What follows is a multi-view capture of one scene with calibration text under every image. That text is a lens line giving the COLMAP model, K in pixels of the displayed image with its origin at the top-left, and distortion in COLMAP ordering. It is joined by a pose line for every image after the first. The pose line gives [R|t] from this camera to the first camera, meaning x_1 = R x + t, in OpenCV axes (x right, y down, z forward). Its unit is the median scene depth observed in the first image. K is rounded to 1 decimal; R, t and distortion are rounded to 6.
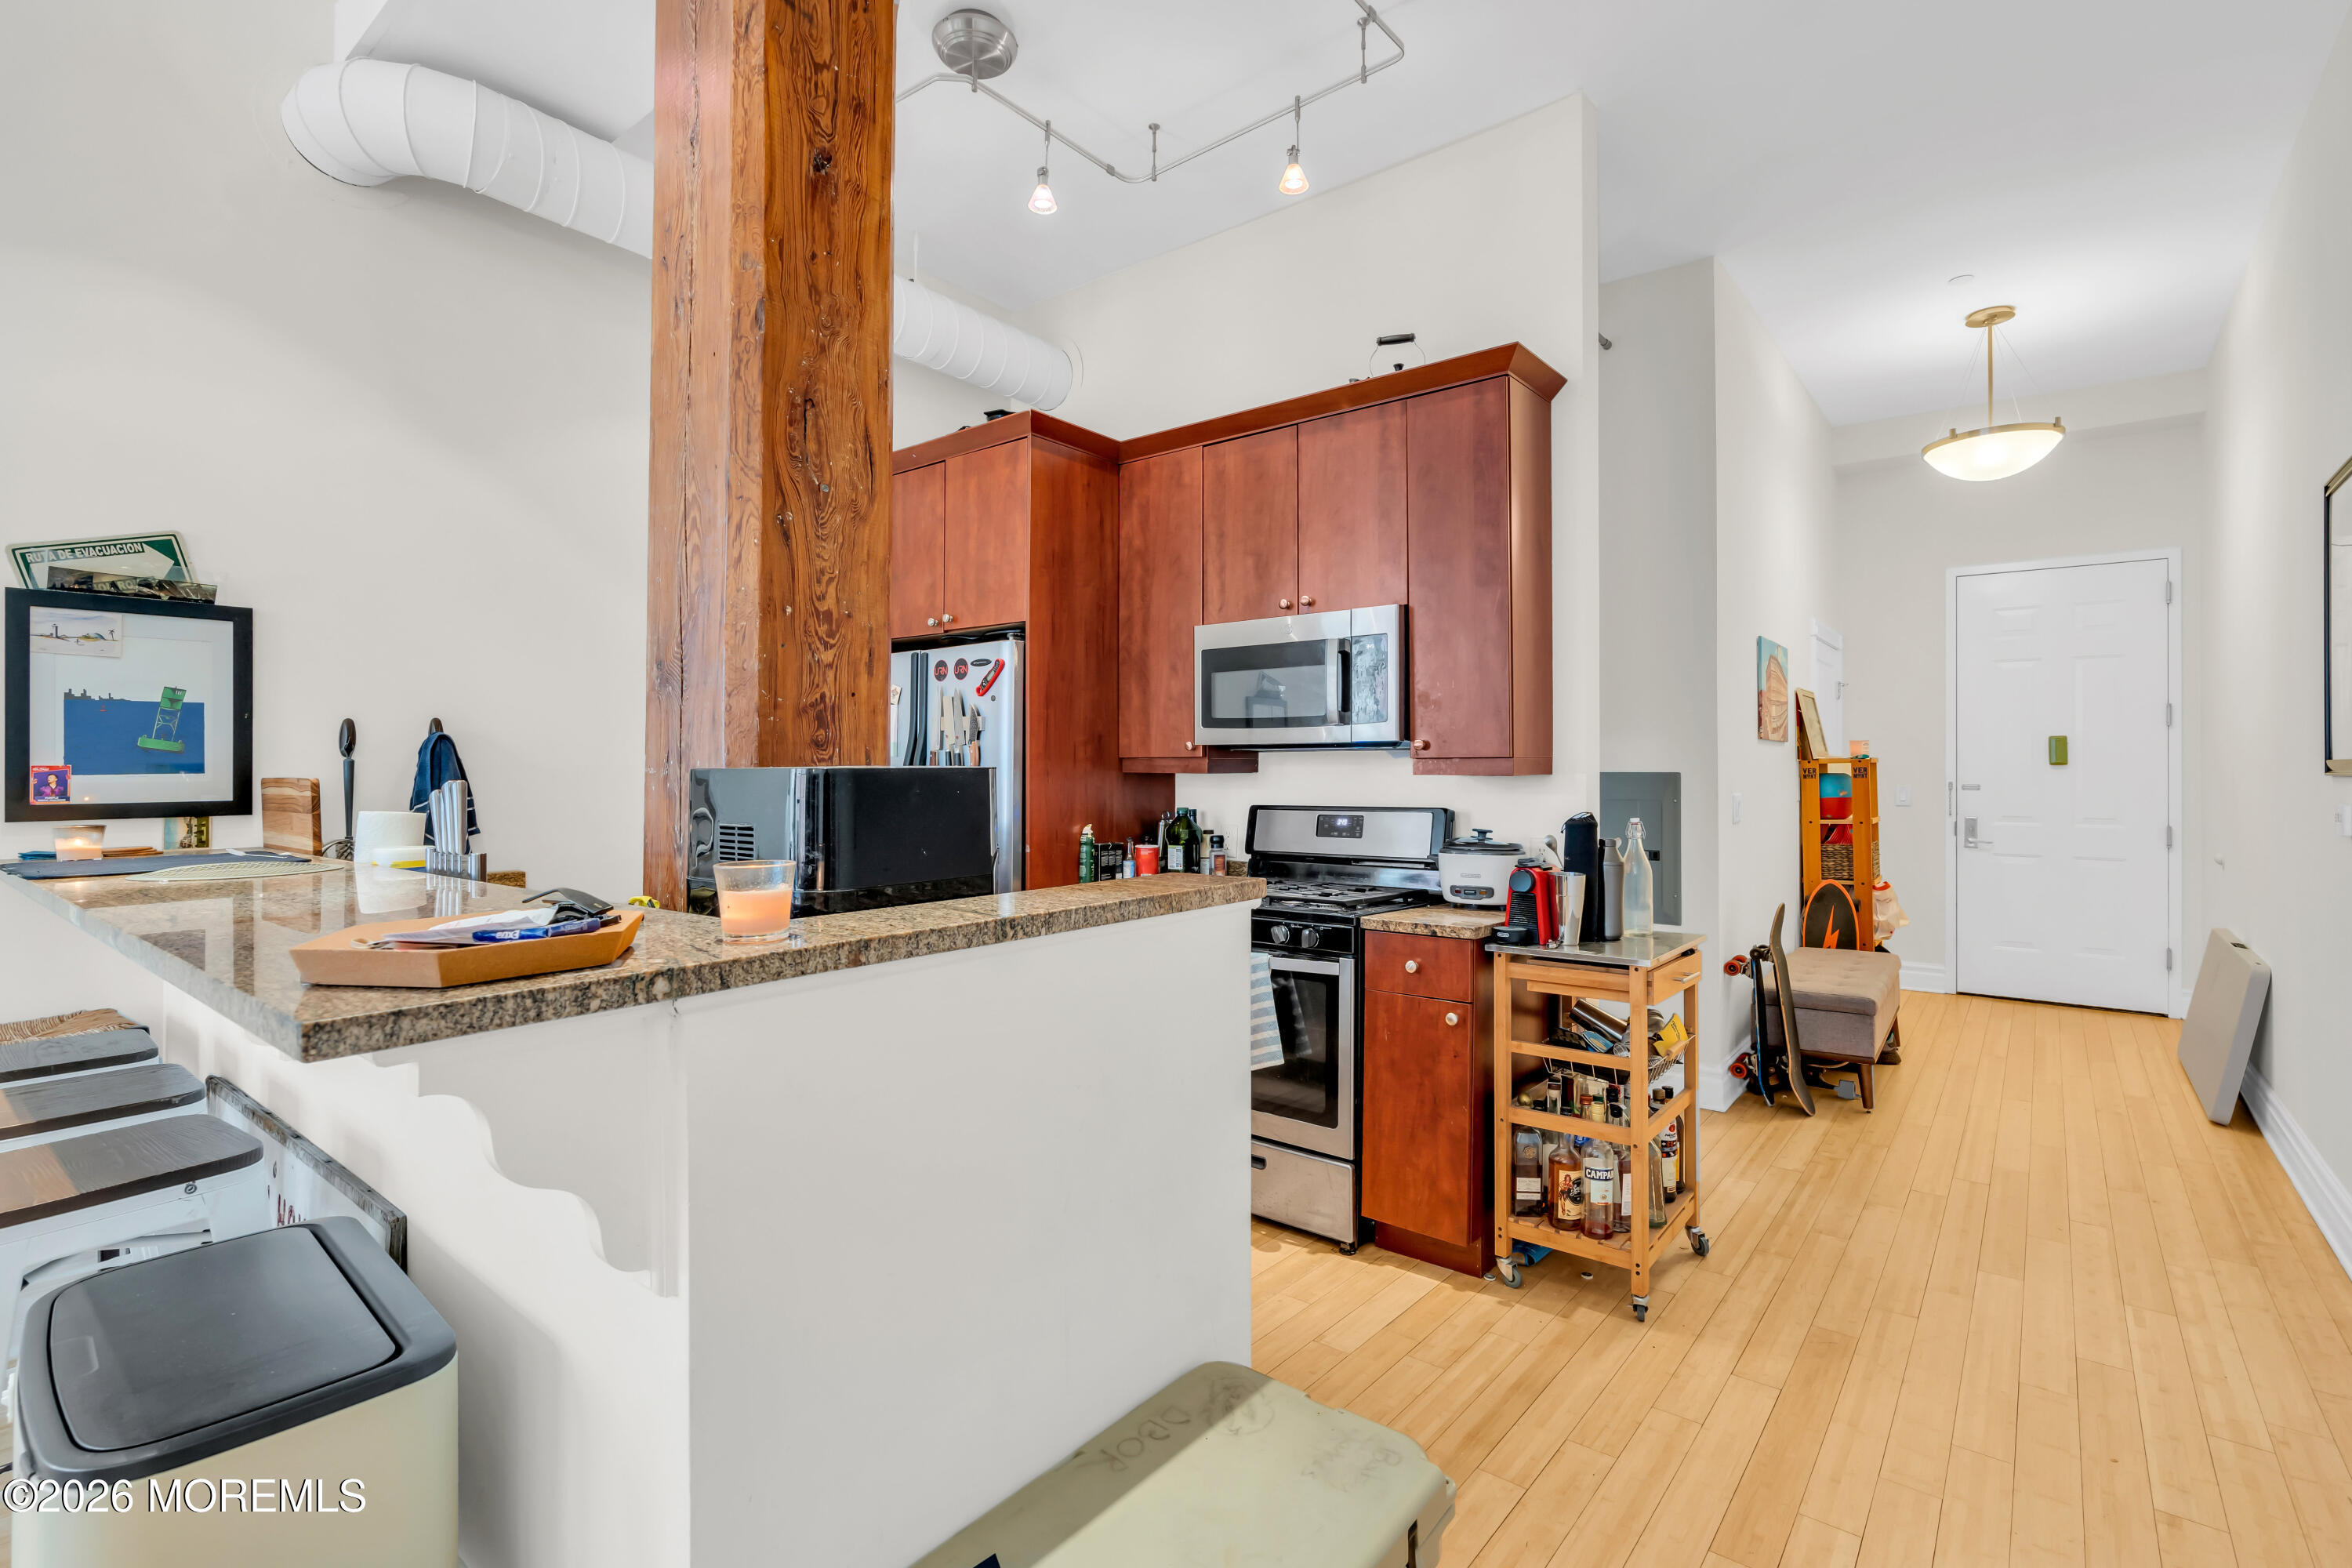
lens RADIAL K [[1065.1, 0, 1191.0], [0, 1065.1, 773.5], [0, 0, 1]] dist [-0.002568, 0.001376]
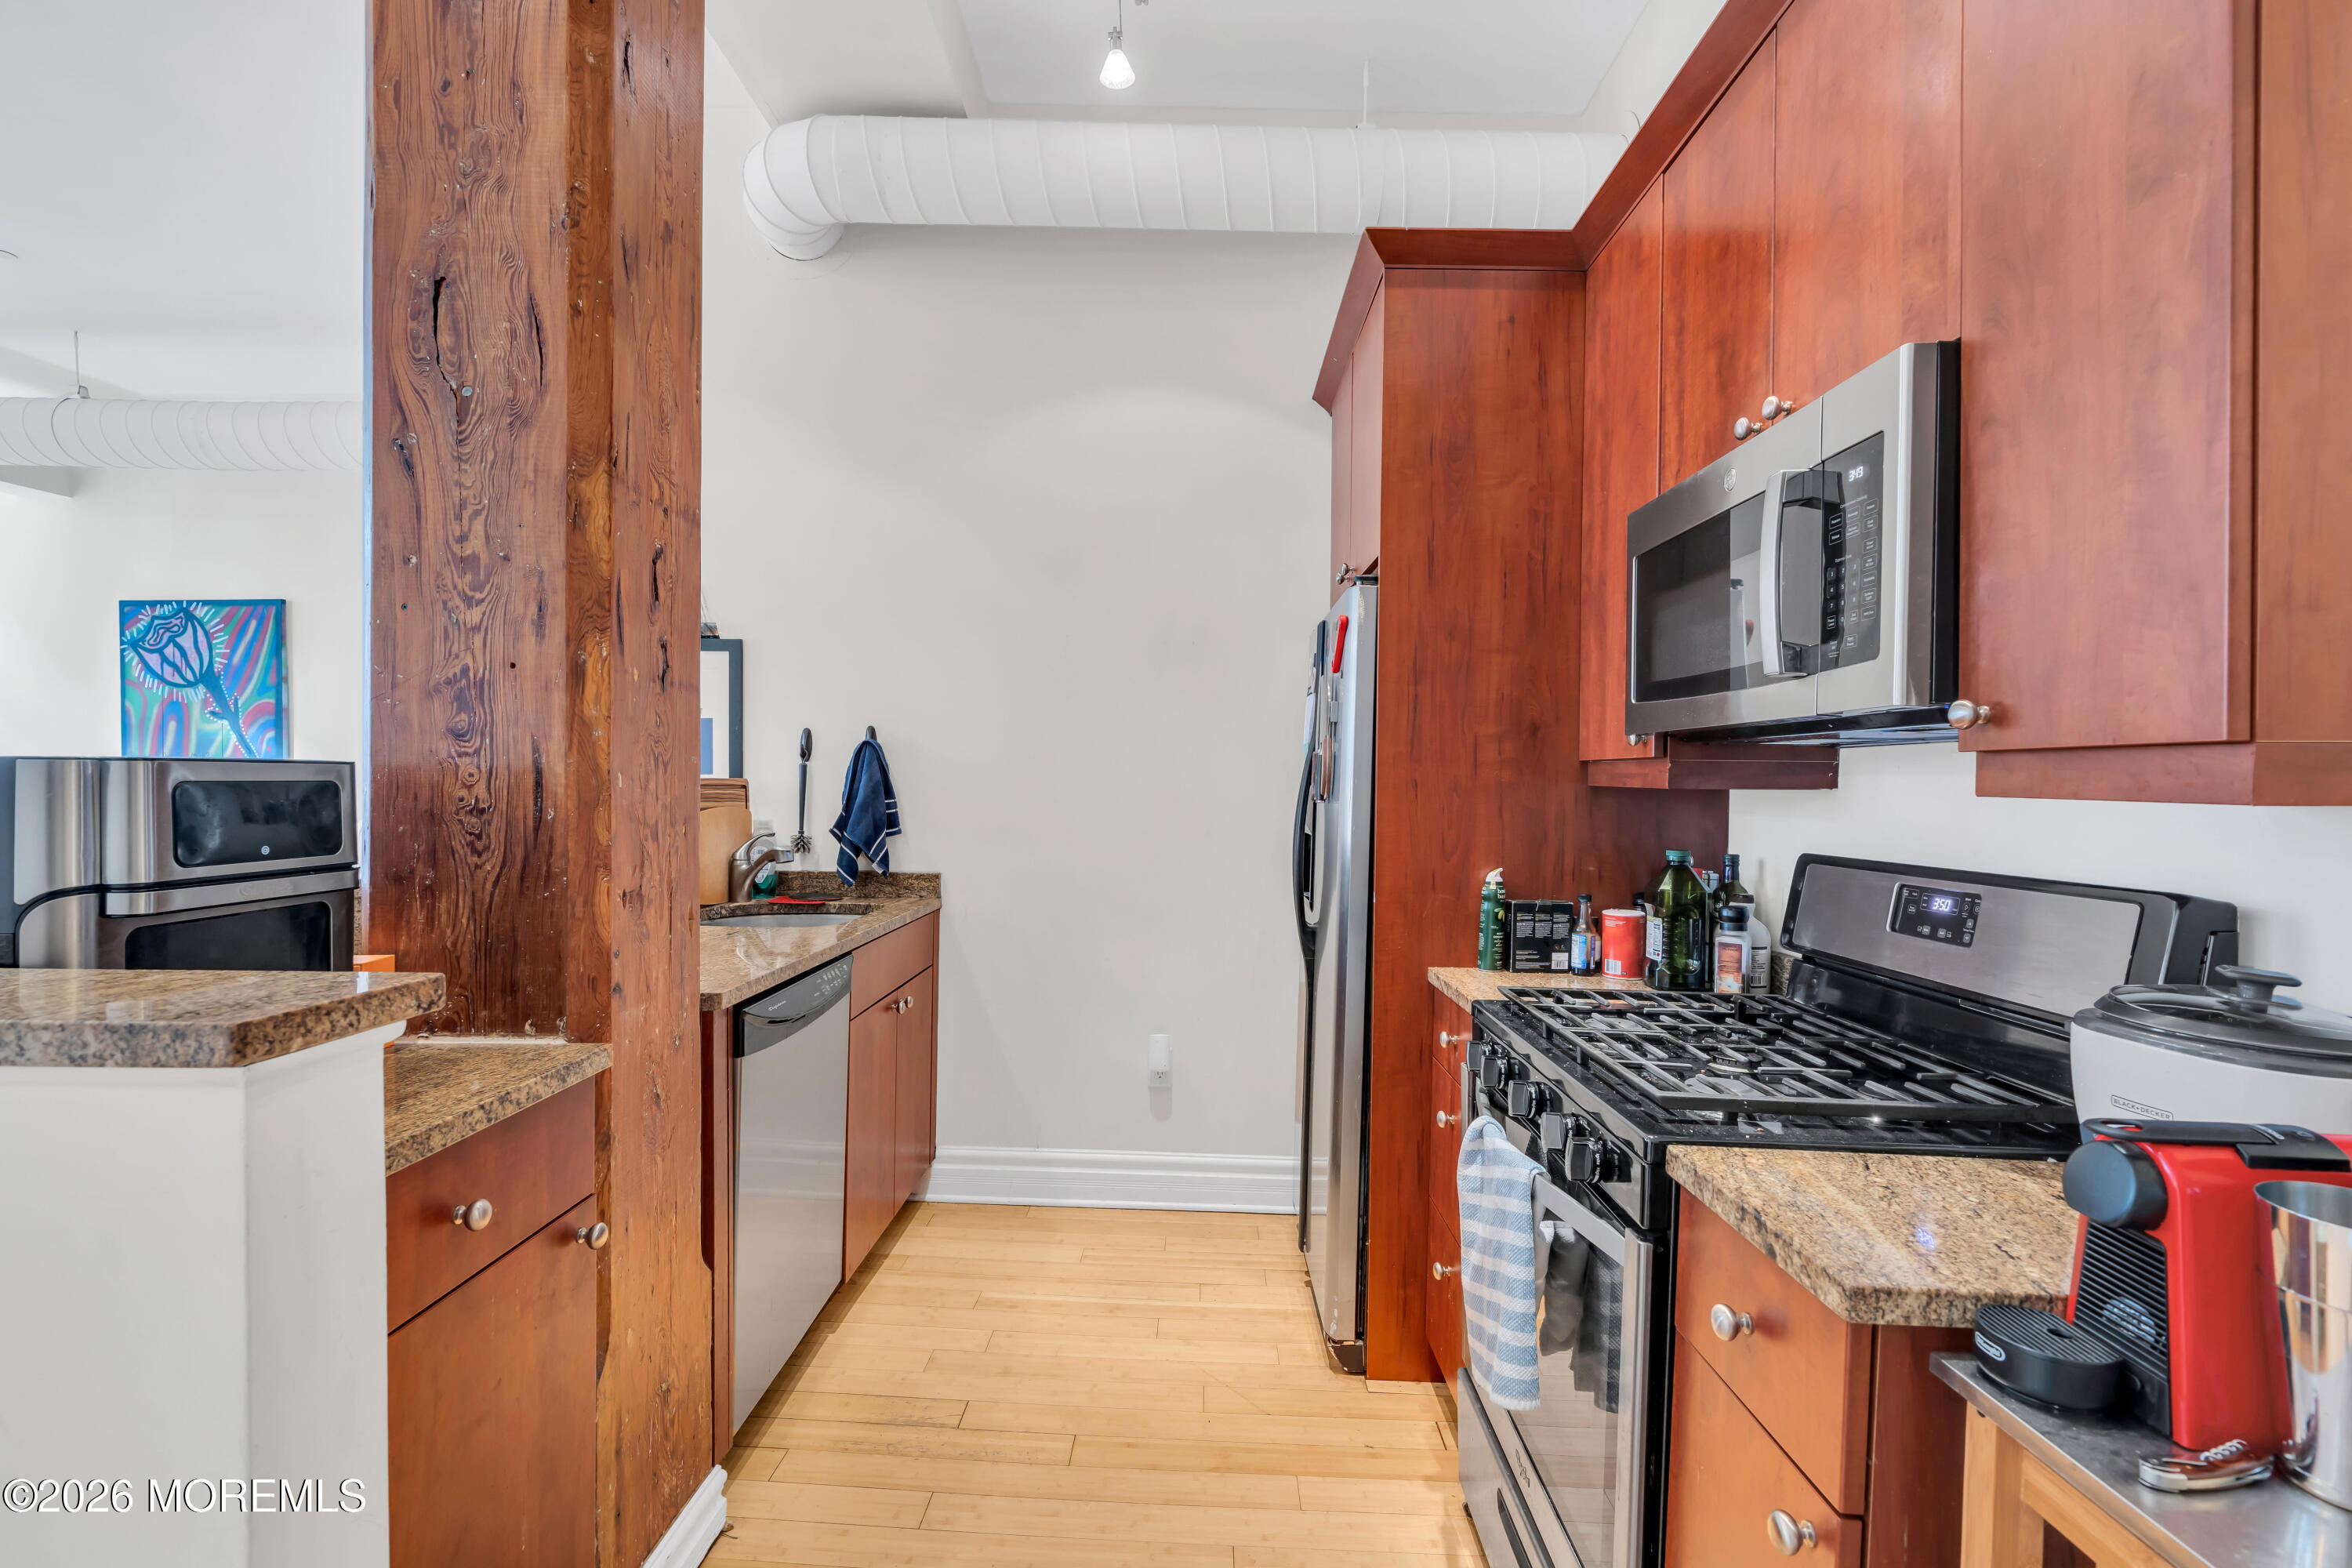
lens RADIAL K [[1065.1, 0, 1173.6], [0, 1065.1, 791.8], [0, 0, 1]] dist [-0.002568, 0.001376]
pose [[0.611144, 0.017636, -0.791323, 0.537634], [-0.014195, 0.999835, 0.011320, -0.001669], [0.791392, 0.004314, 0.611293, 0.902947]]
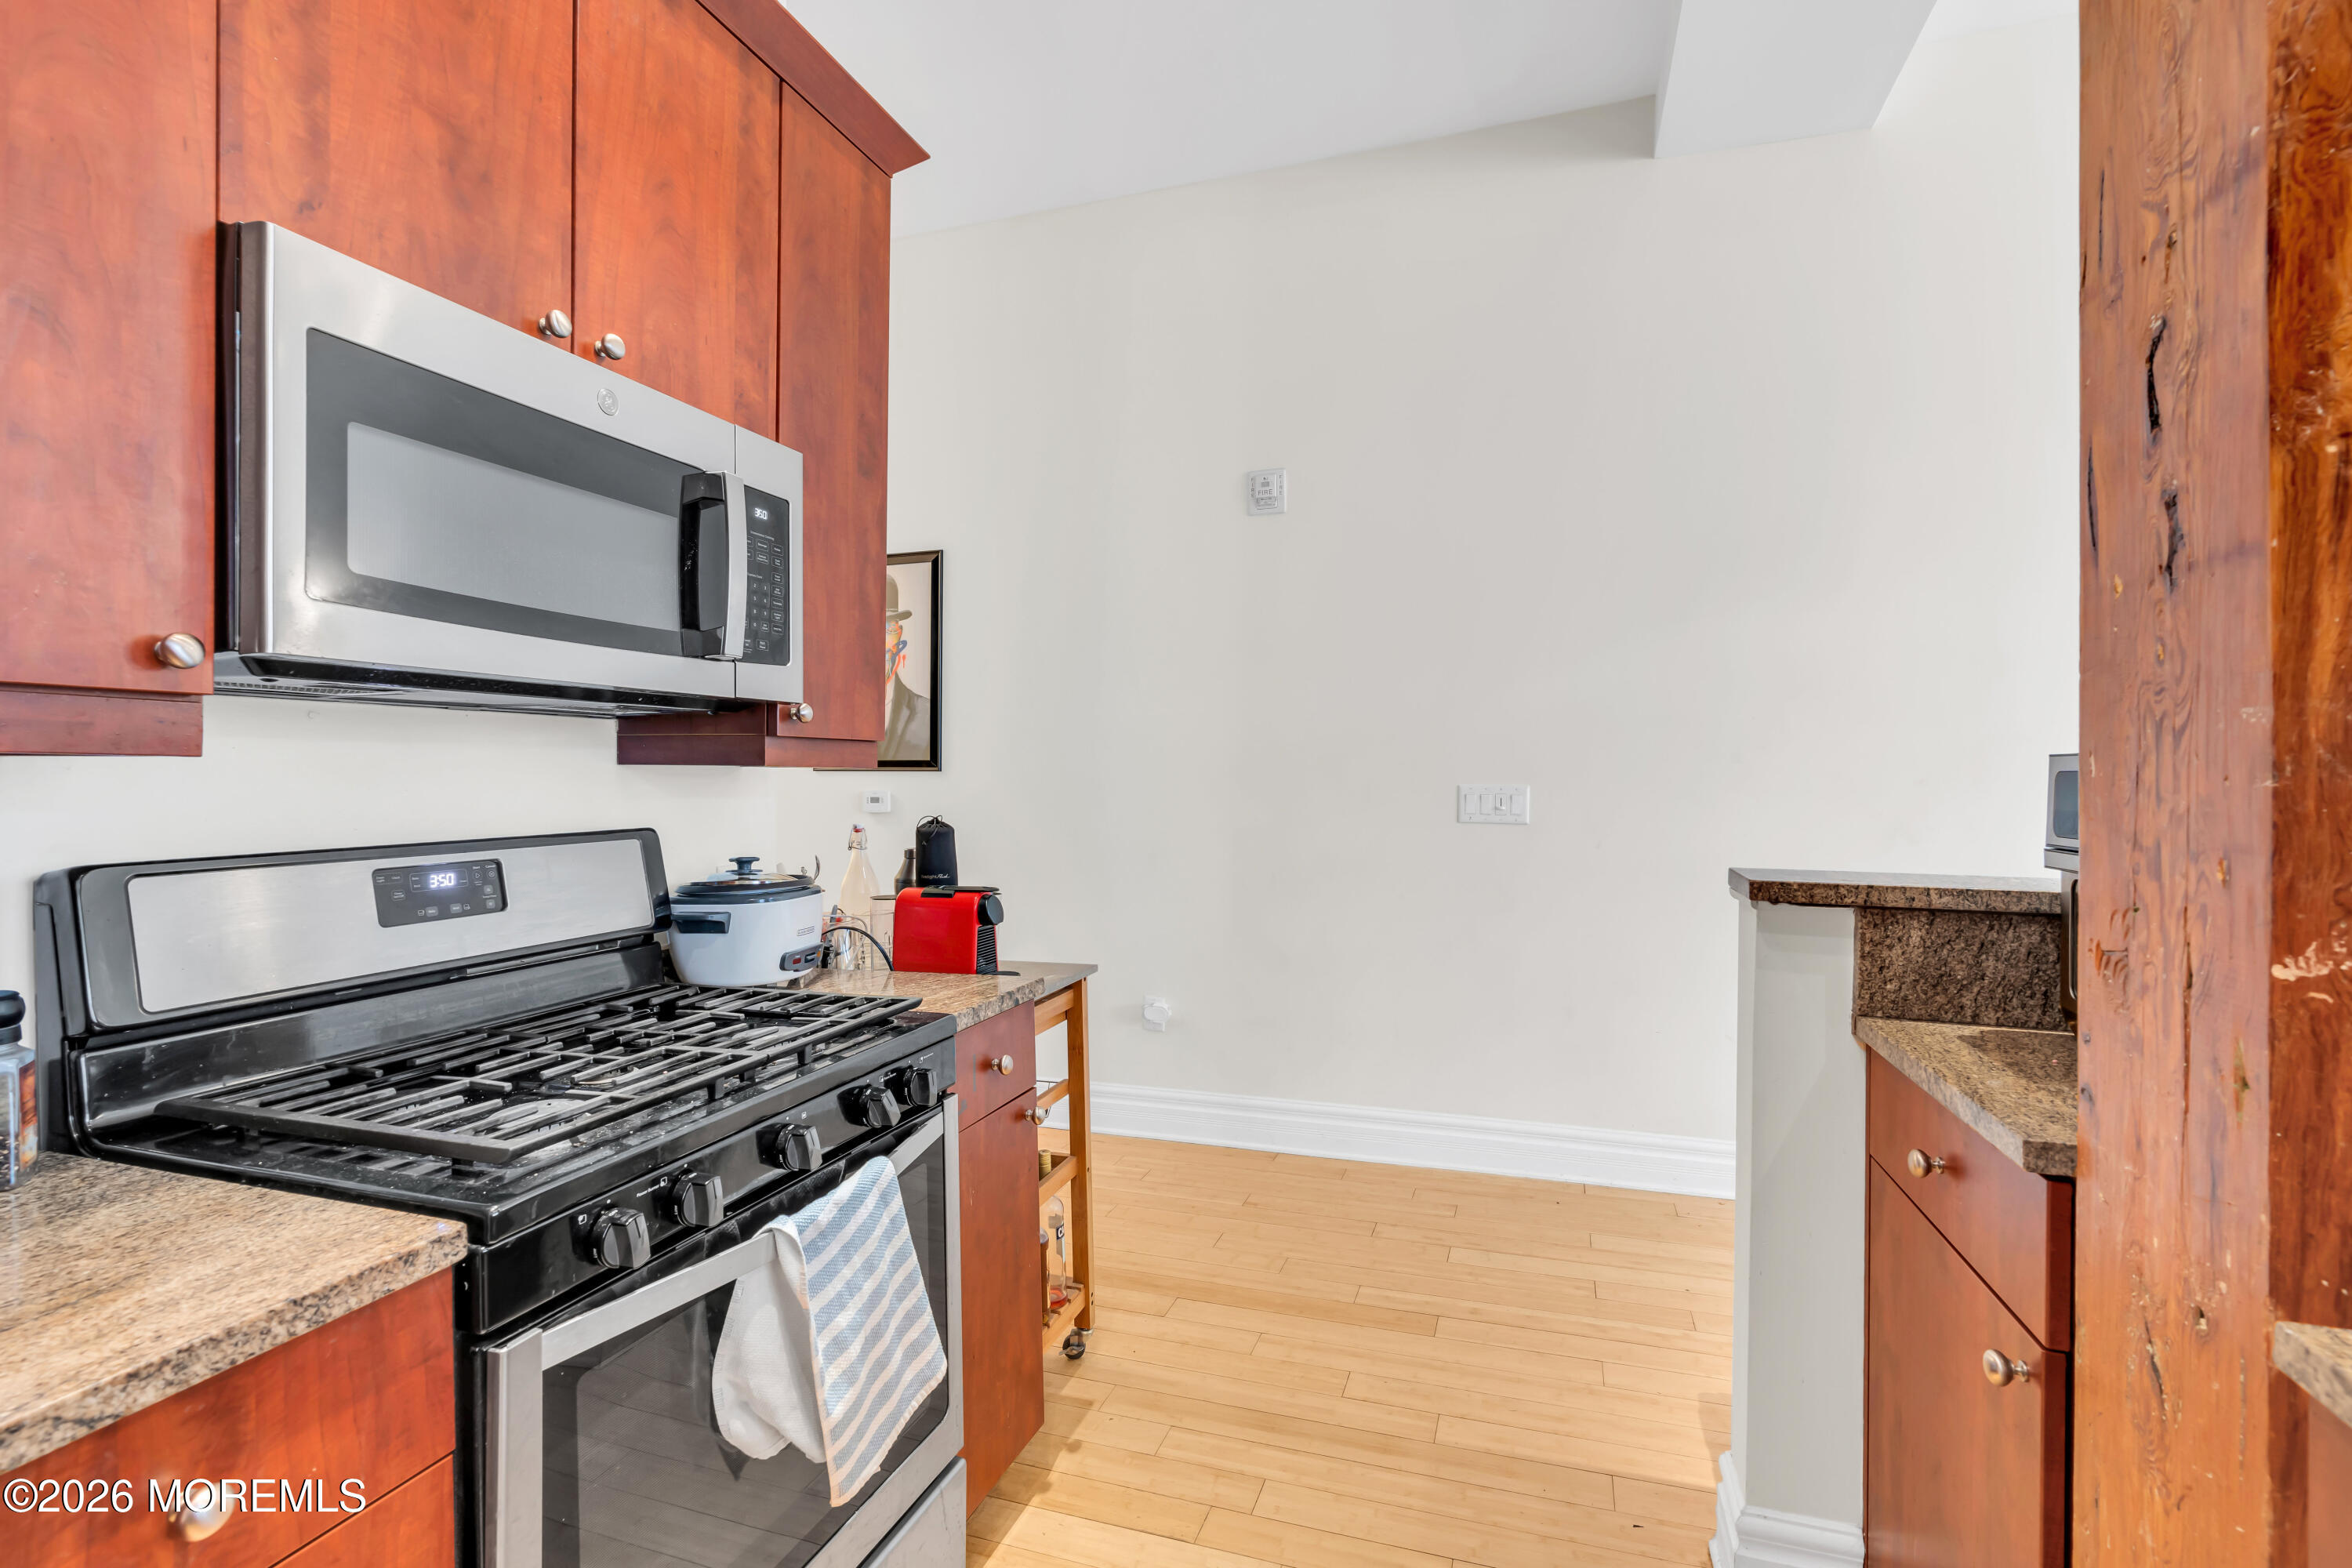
lens RADIAL K [[1065.1, 0, 1173.8], [0, 1065.1, 784.3], [0, 0, 1]] dist [-0.002568, 0.001376]
pose [[-0.331537, -0.009166, 0.943398, -0.619426], [-0.000792, 0.999955, 0.009438, 0.008282], [-0.943442, 0.002382, -0.331530, 1.602922]]
